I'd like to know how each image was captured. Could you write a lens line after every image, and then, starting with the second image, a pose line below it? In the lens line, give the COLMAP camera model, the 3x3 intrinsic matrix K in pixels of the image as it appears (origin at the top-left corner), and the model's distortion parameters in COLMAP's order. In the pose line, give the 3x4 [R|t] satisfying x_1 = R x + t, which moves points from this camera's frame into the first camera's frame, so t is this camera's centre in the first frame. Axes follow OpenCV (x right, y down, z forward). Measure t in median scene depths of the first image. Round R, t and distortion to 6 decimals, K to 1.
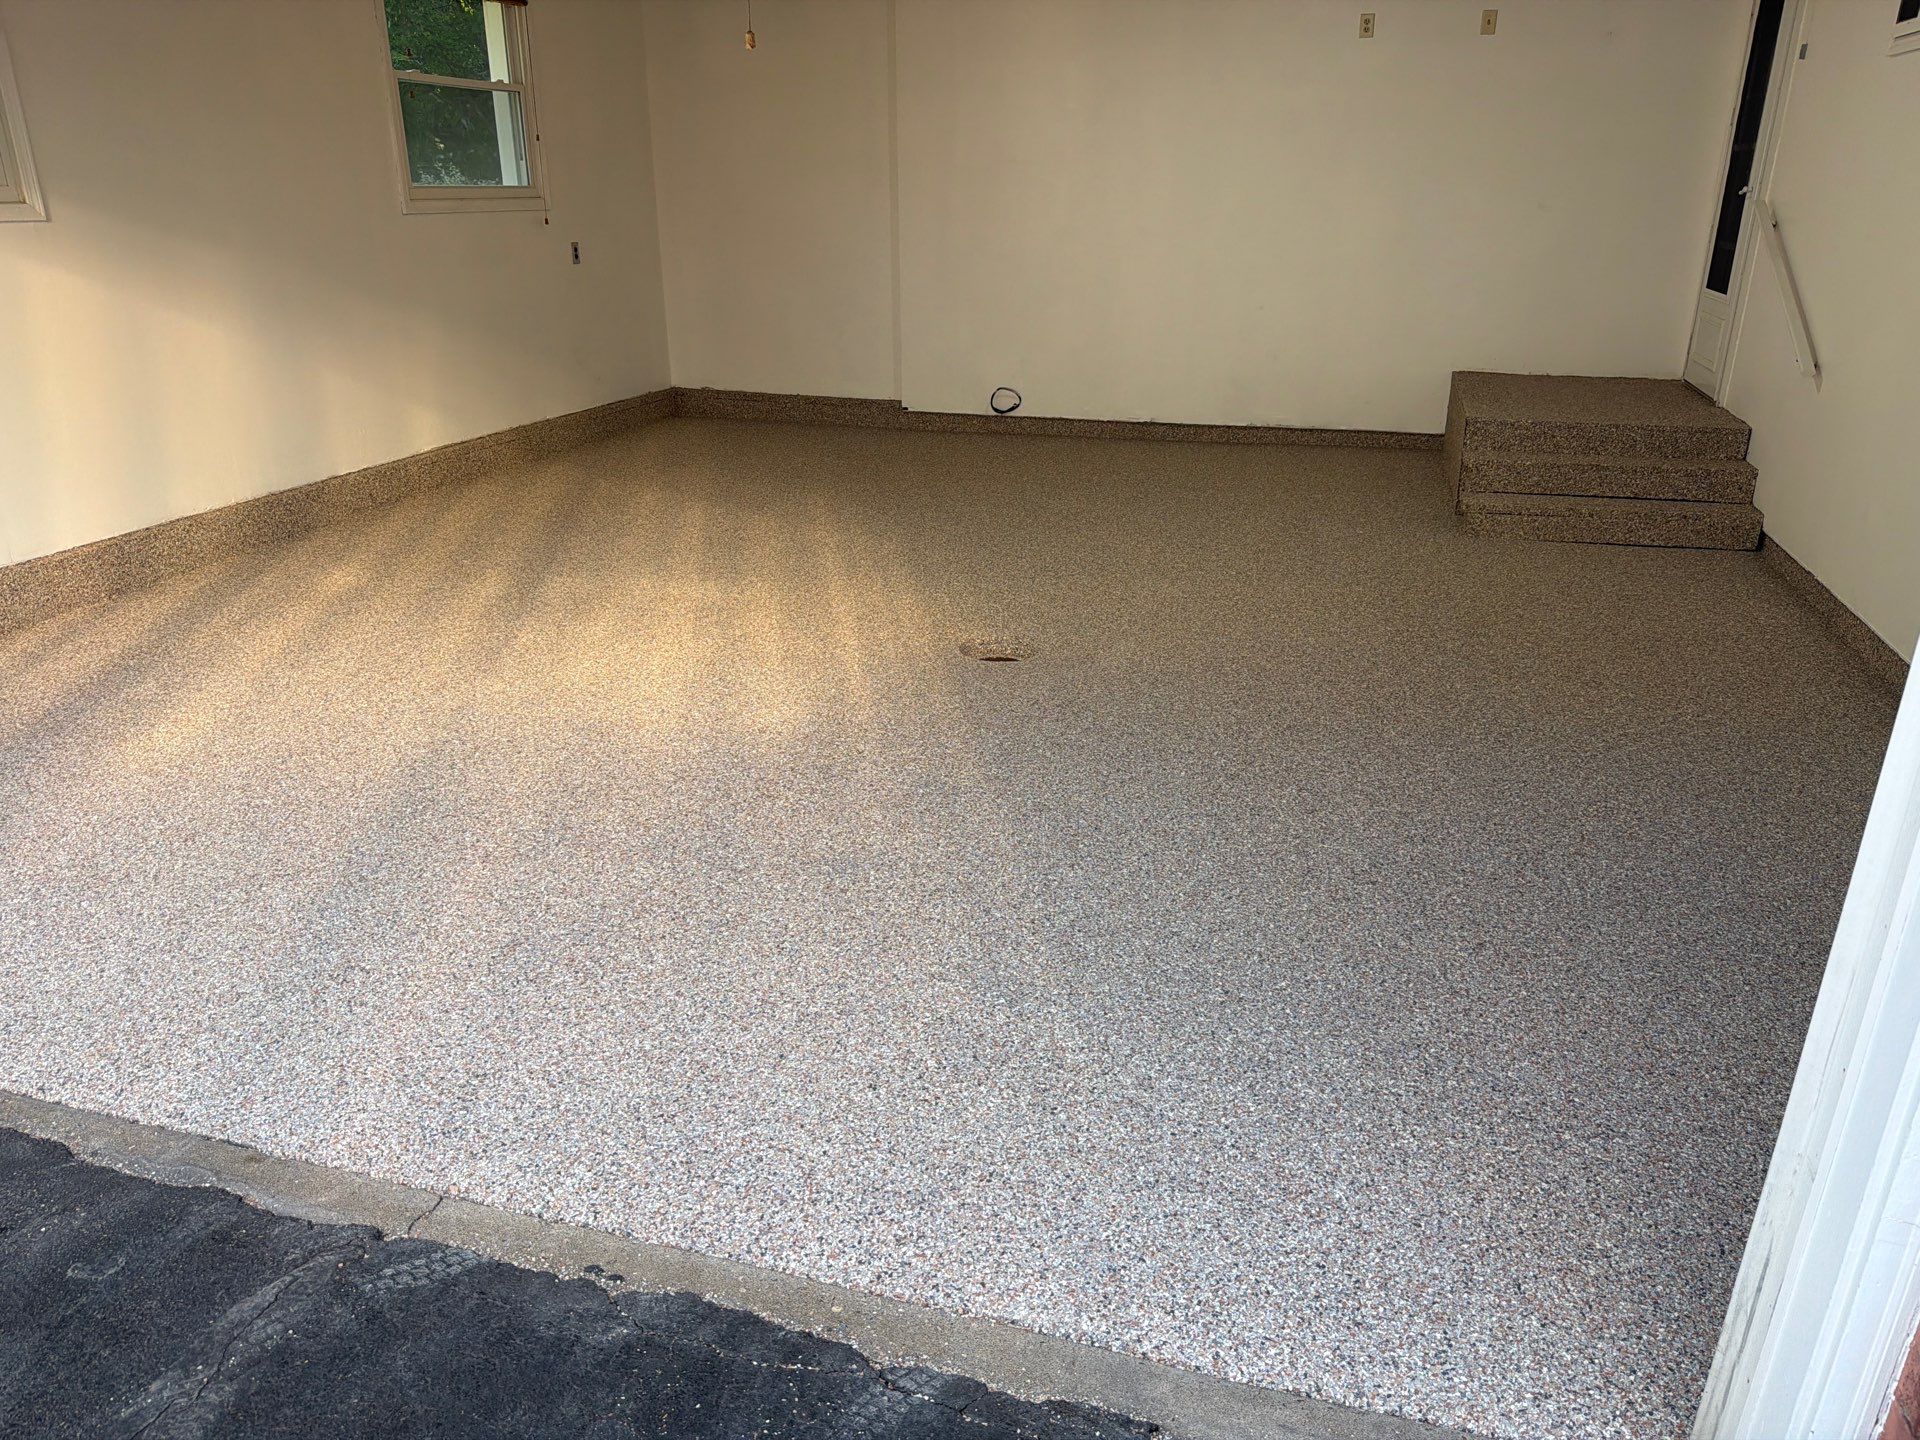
lens RADIAL K [[1345.5, 0, 971.7], [0, 1345.5, 721.8], [0, 0, 1]] dist [0.103180, -0.158748]
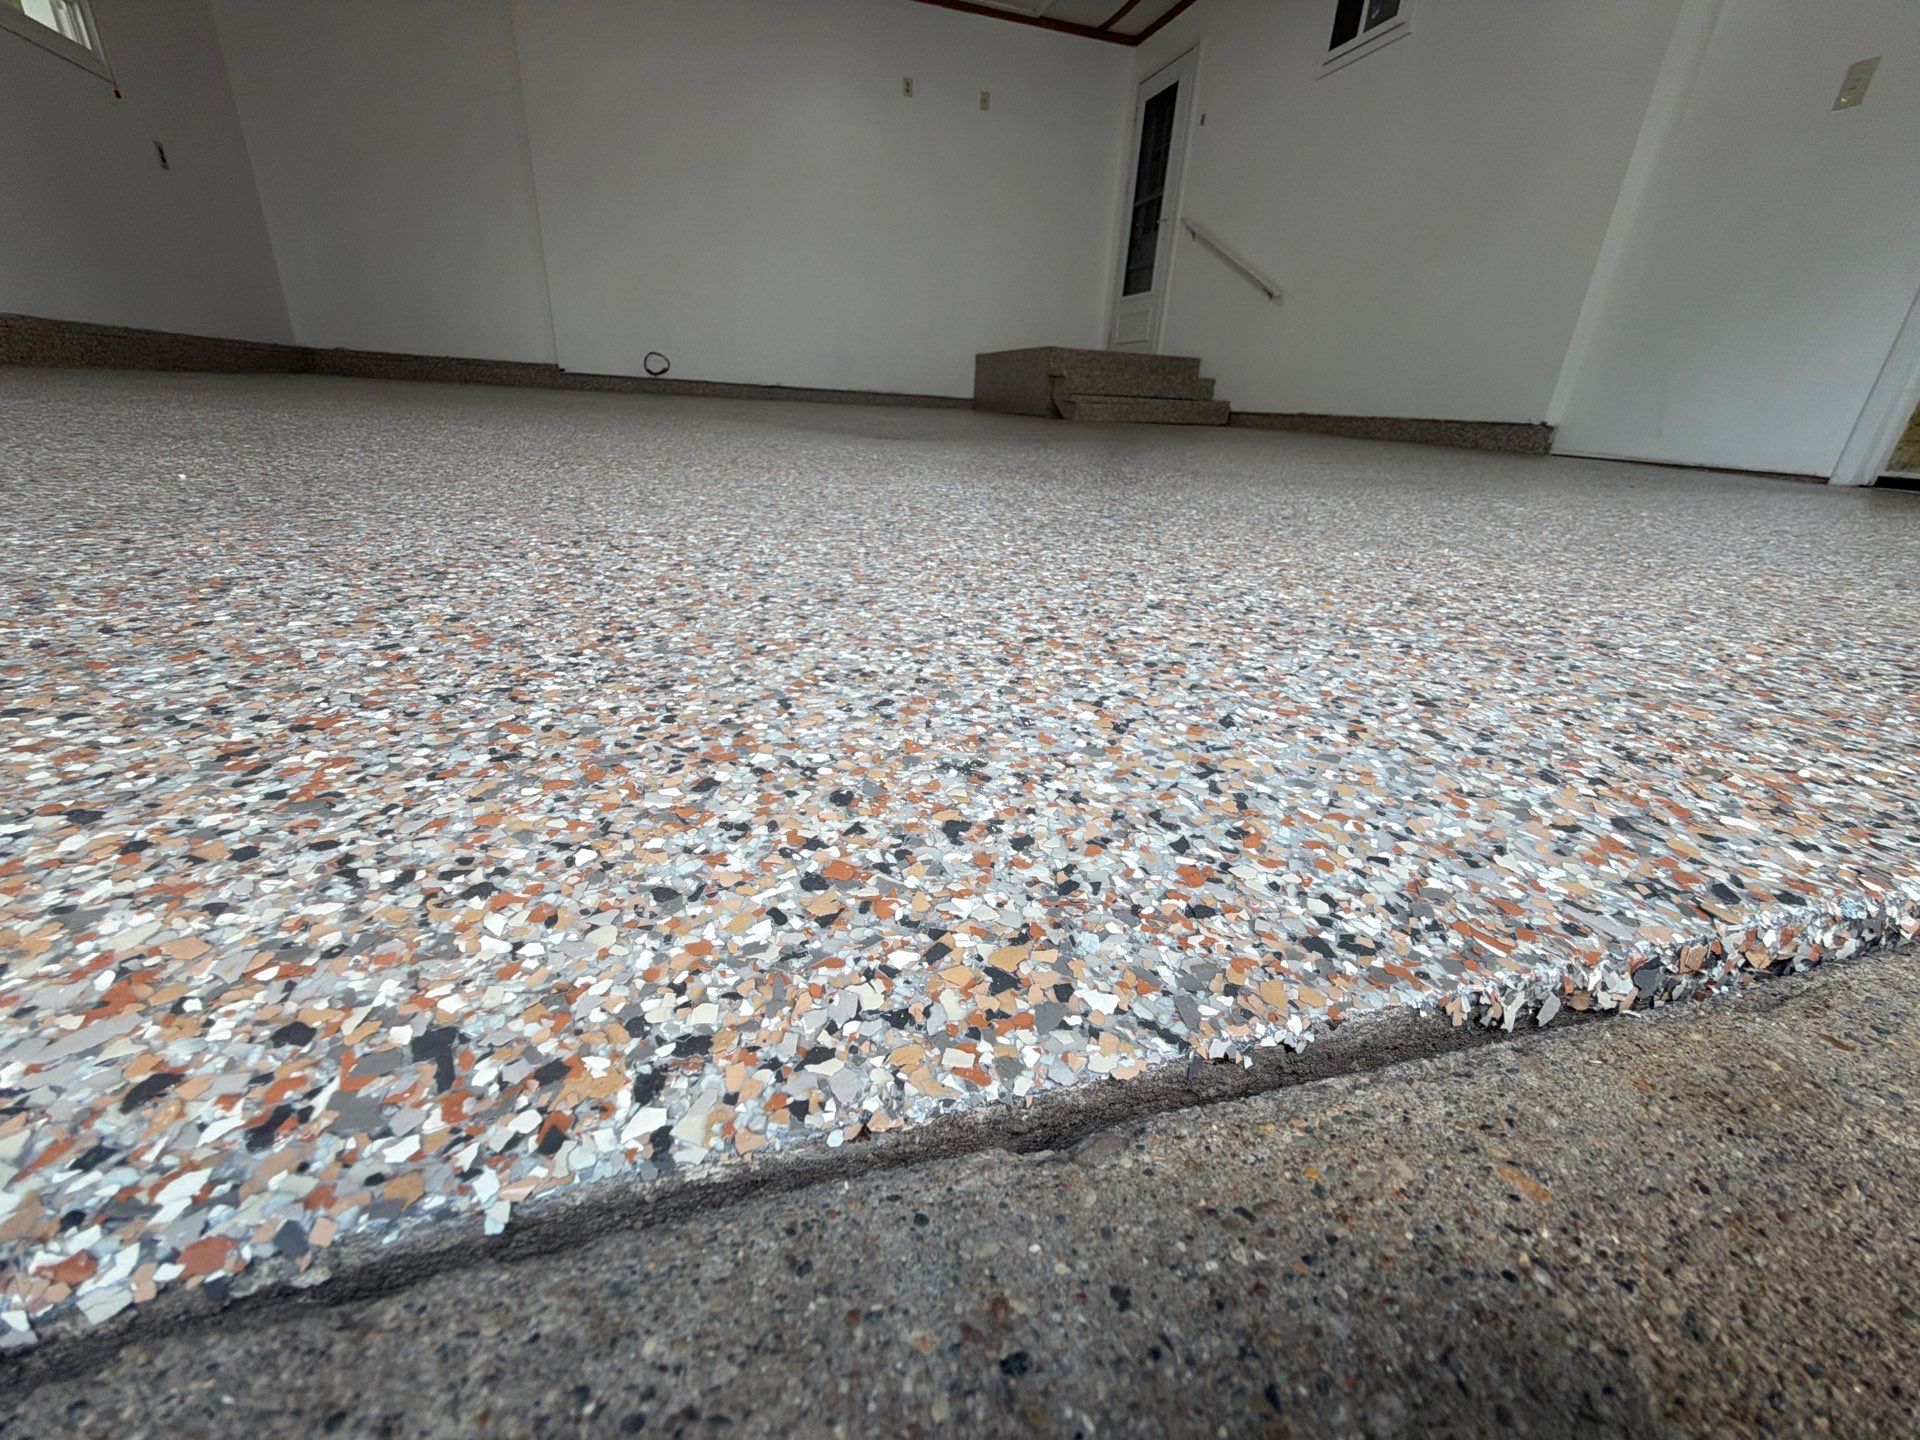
lens RADIAL K [[763.1, 0, 967.8], [0, 763.1, 721.2], [0, 0, 1]] dist [0.004300, -0.000866]
pose [[0.836890, -0.173028, 0.519304, -0.175976], [0.153148, 0.984850, 0.081337, 0.079161], [-0.525510, 0.011460, 0.850710, 0.285938]]
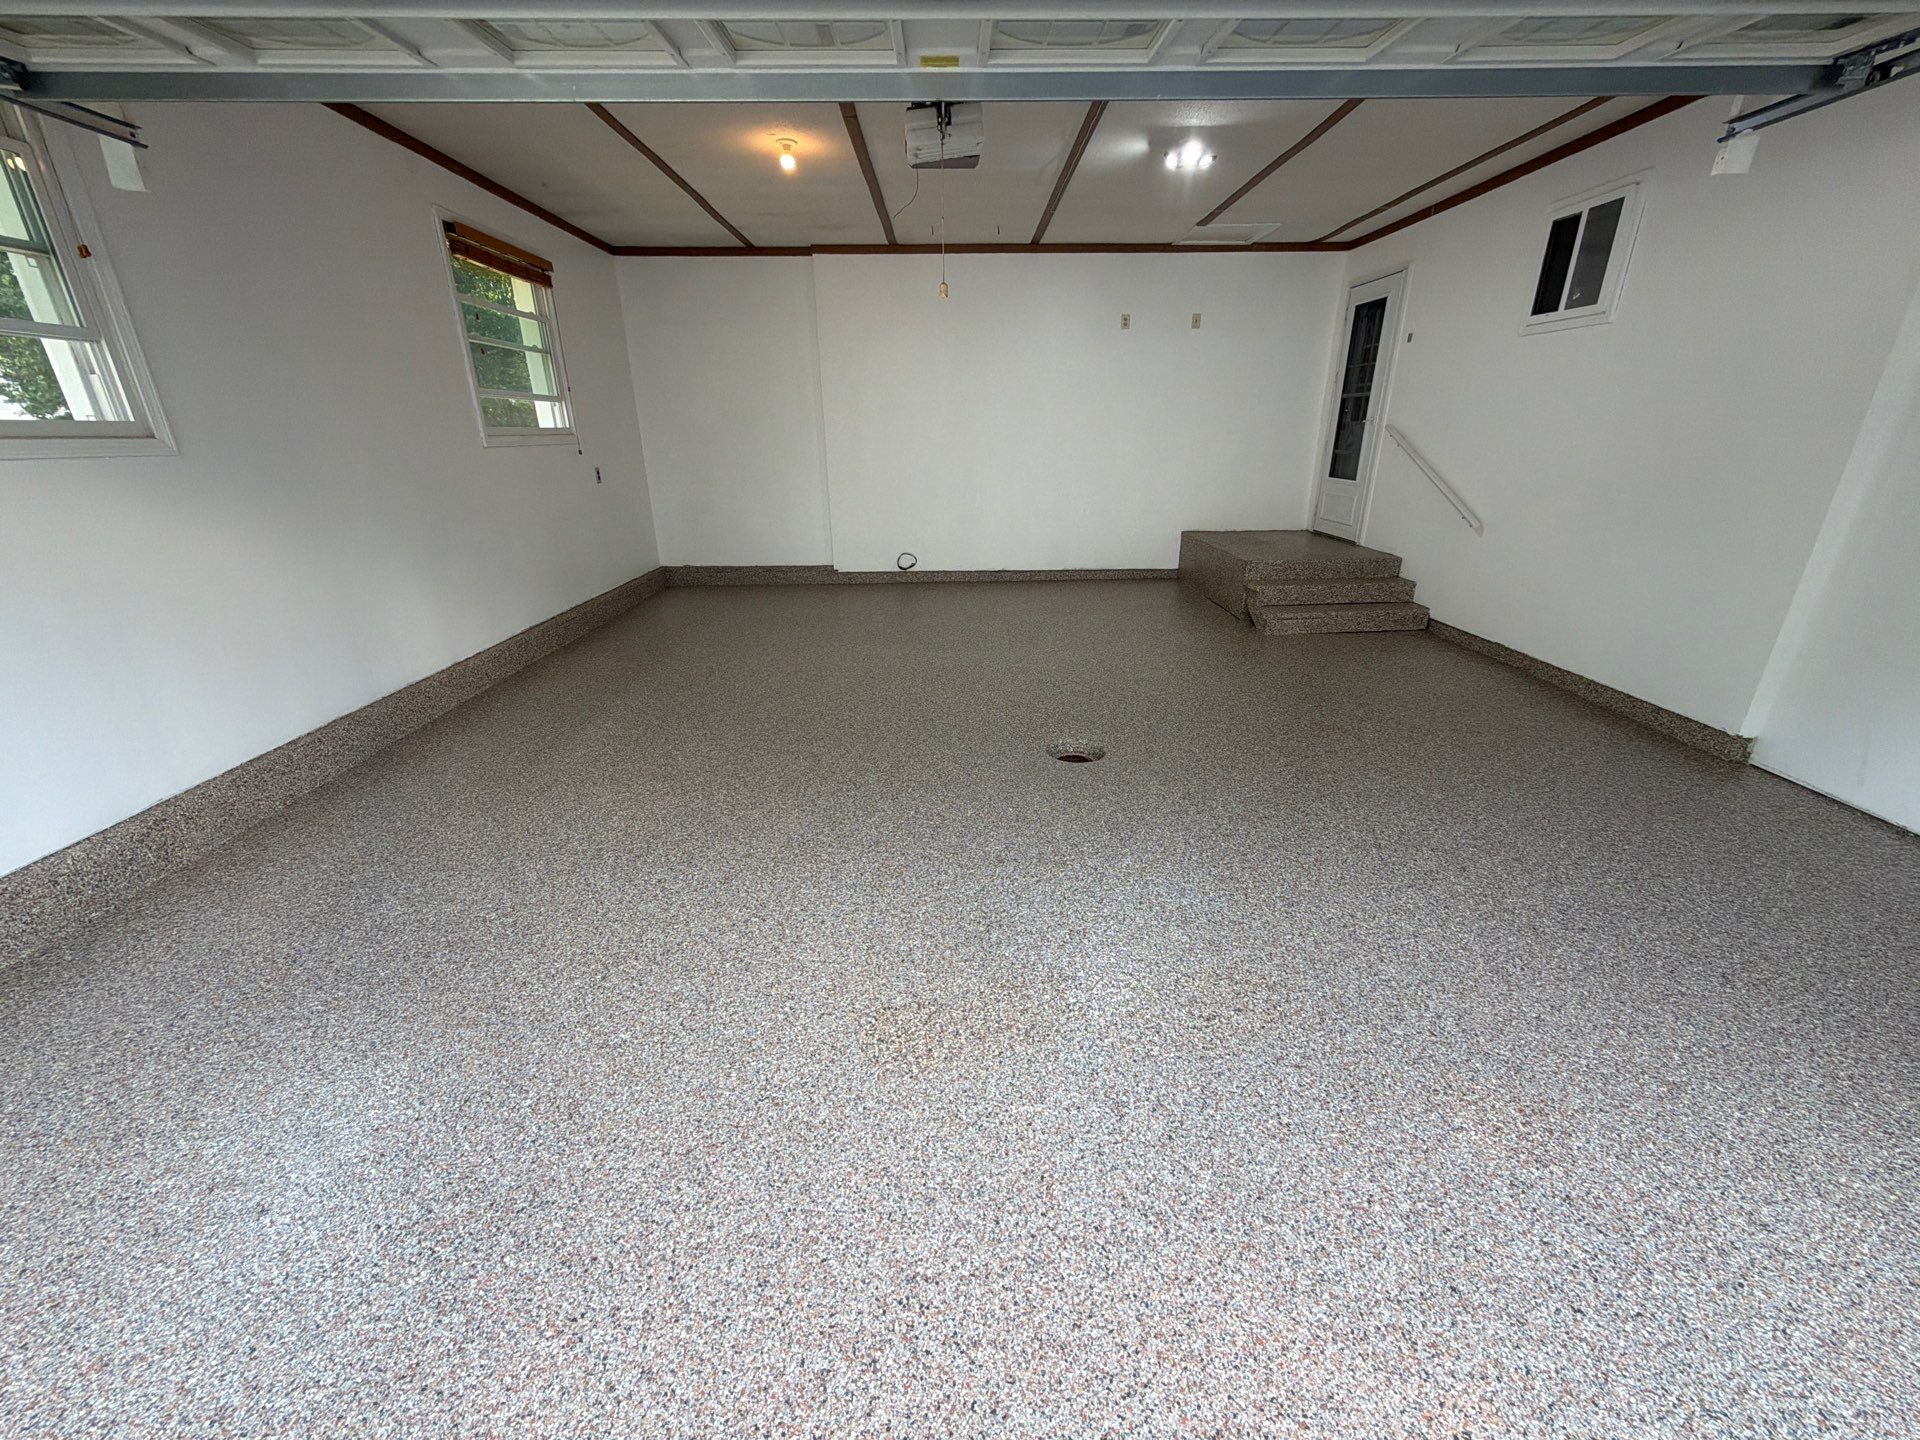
lens RADIAL K [[765.0, 0, 964.8], [0, 765.0, 722.3], [0, 0, 1]] dist [0.000967, -0.000432]
pose [[0.954691, -0.116233, 0.273962, -0.186634], [0.118565, 0.992913, 0.008088, -0.064876], [-0.272961, 0.024760, 0.961706, 0.183440]]
